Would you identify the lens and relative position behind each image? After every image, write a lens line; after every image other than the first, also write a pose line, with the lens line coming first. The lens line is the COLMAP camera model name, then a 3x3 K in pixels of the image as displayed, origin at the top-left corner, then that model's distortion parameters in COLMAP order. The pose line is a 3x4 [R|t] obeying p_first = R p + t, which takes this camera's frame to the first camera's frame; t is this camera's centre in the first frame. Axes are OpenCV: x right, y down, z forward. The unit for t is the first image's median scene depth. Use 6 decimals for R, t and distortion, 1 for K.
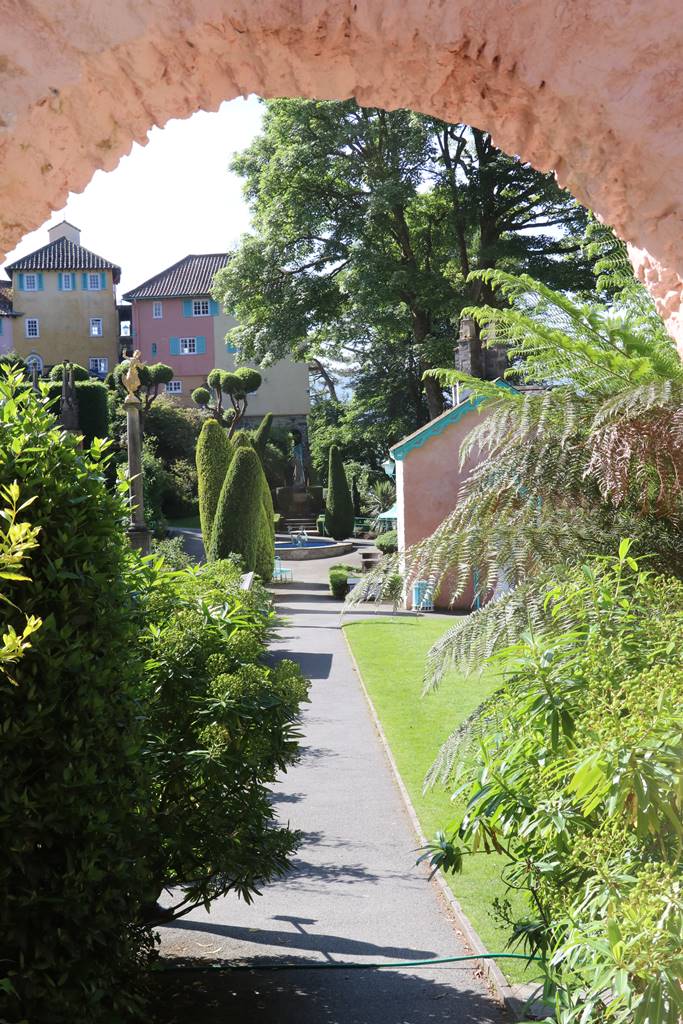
lens RADIAL K [[1657.5, 0, 340.8], [0, 1657.5, 510.7], [0, 0, 1]] dist [-0.061145, 0.000000]
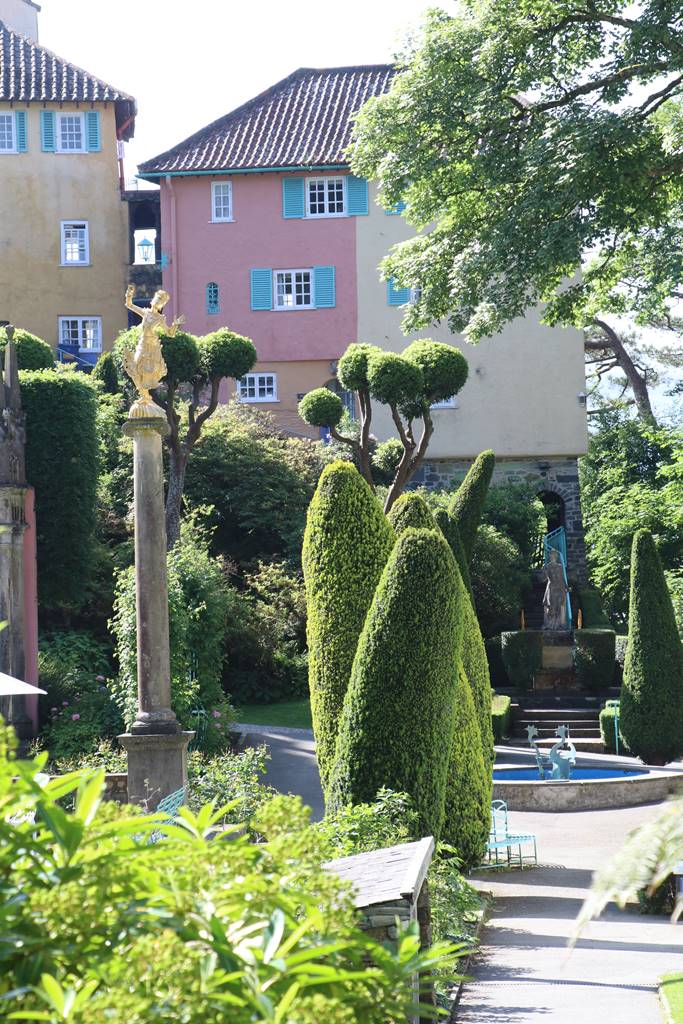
lens RADIAL K [[3596.5, 0, 343.9], [0, 3596.5, 514.5], [0, 0, 1]] dist [0.827896, 0.000000]
pose [[0.995174, 0.008220, -0.097783, 0.009586], [-0.013543, 0.998454, -0.053900, 0.005760], [0.097189, 0.054964, 0.993747, 0.107663]]
